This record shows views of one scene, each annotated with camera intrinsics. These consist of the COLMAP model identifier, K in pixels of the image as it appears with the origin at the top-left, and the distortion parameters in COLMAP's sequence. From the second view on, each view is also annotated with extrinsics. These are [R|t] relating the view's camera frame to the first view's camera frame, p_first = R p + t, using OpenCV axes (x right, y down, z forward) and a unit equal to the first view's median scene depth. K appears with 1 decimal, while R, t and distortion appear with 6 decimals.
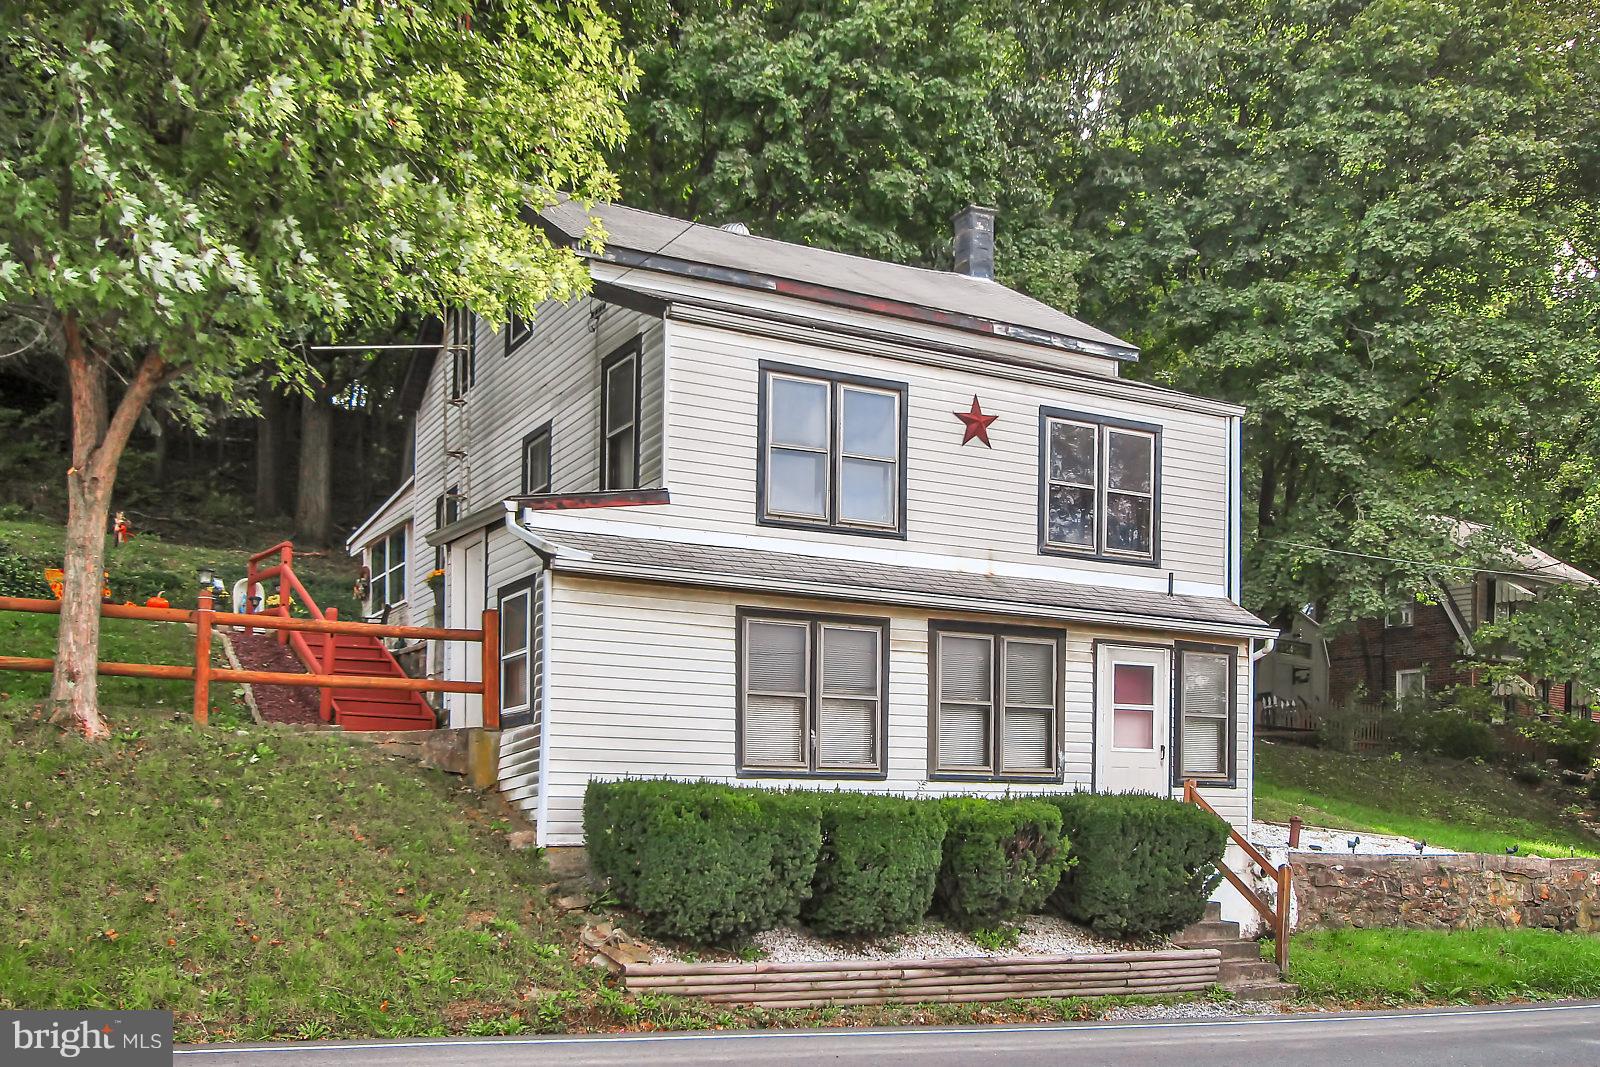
lens RADIAL K [[1697.4, 0, 884.9], [0, 1697.4, 528.5], [0, 0, 1]] dist [0.011198, -0.013405]
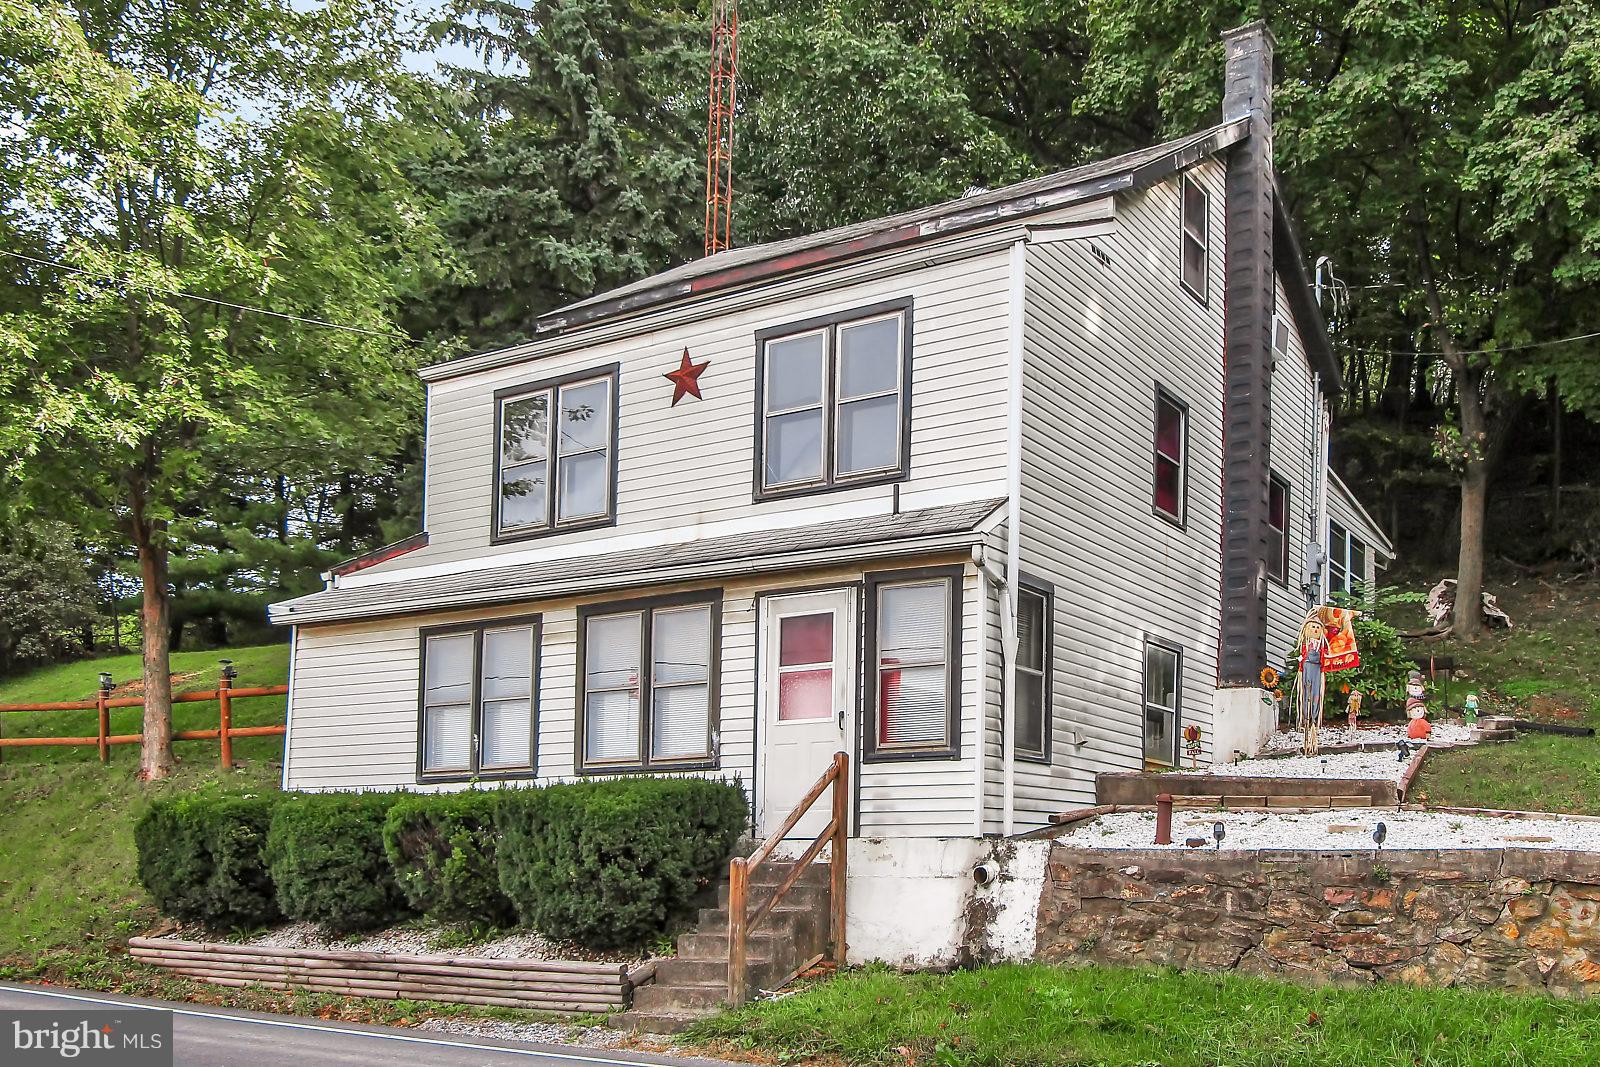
lens RADIAL K [[1675.7, 0, 800.0], [0, 1675.7, 533.5], [0, 0, 1]] dist [0.016711, 0.000653]
pose [[0.399641, -0.190846, -0.896585, 0.916872], [0.159435, 0.977651, -0.137036, 0.160509], [0.902700, -0.088182, 0.421137, 0.712986]]
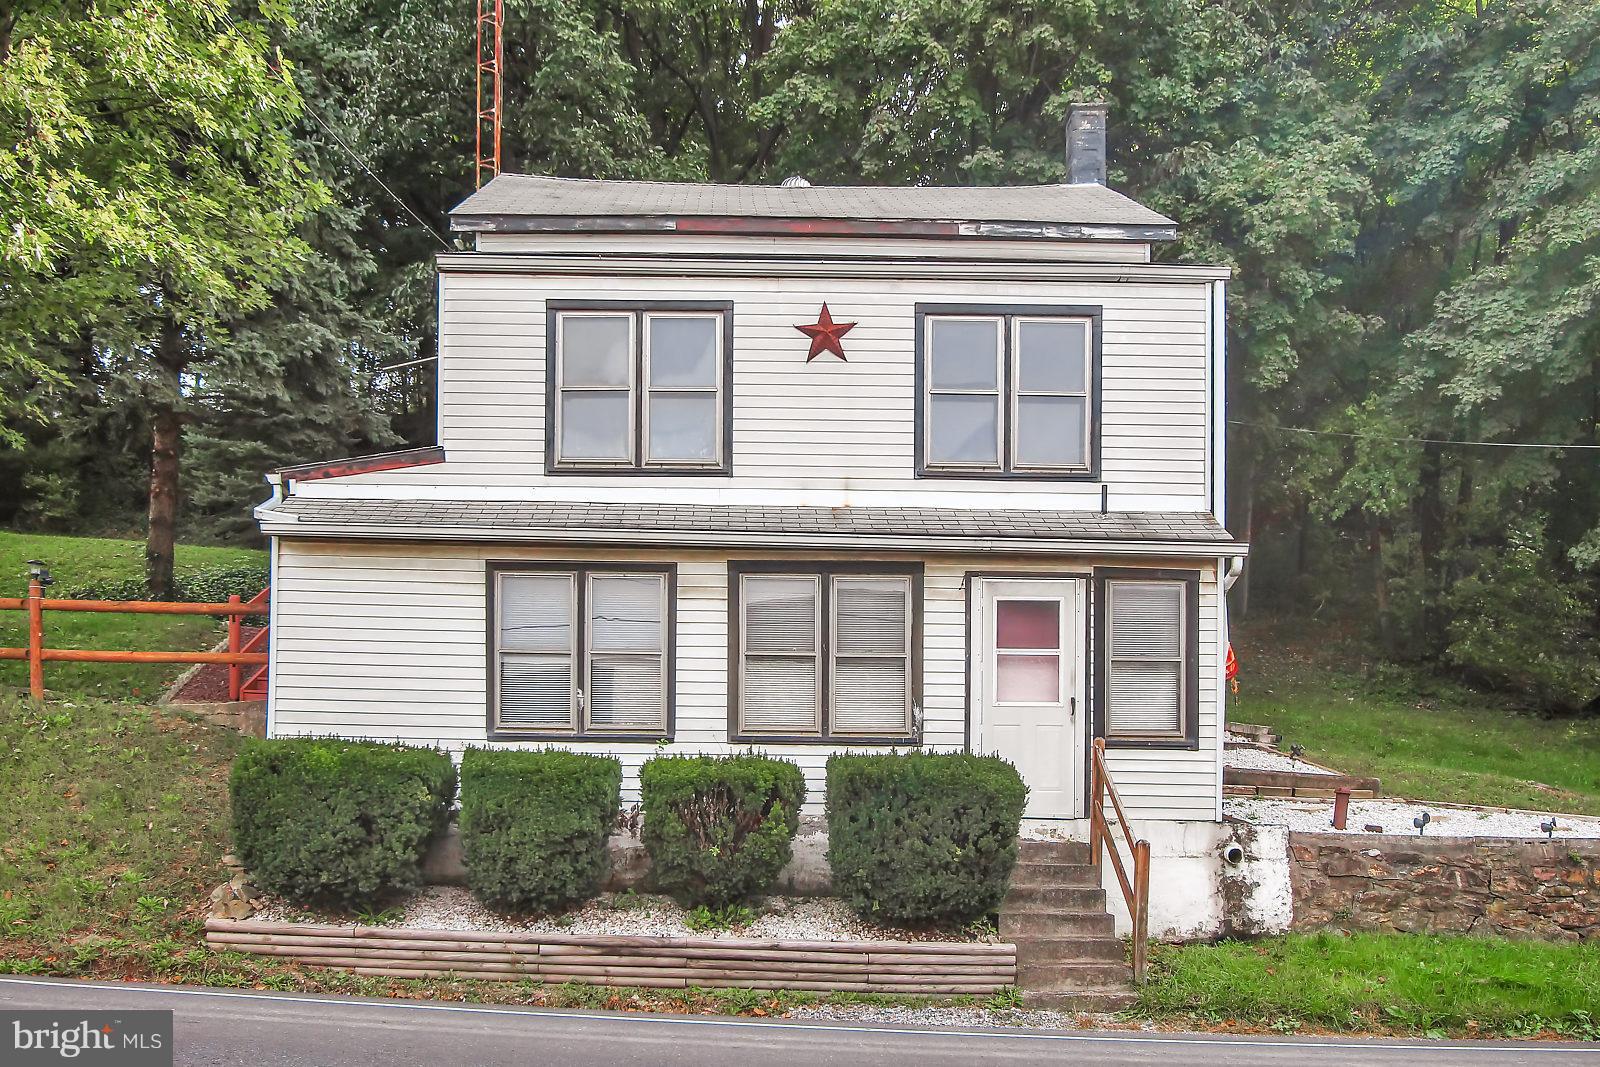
lens RADIAL K [[1628.0, 0, 657.5], [0, 1628.0, 580.0], [0, 0, 1]] dist [-0.047926, -0.000031]
pose [[0.844141, -0.076224, -0.530675, 0.437899], [0.082184, 0.996540, -0.012409, 0.070124], [0.529785, -0.033138, 0.847484, 0.261970]]
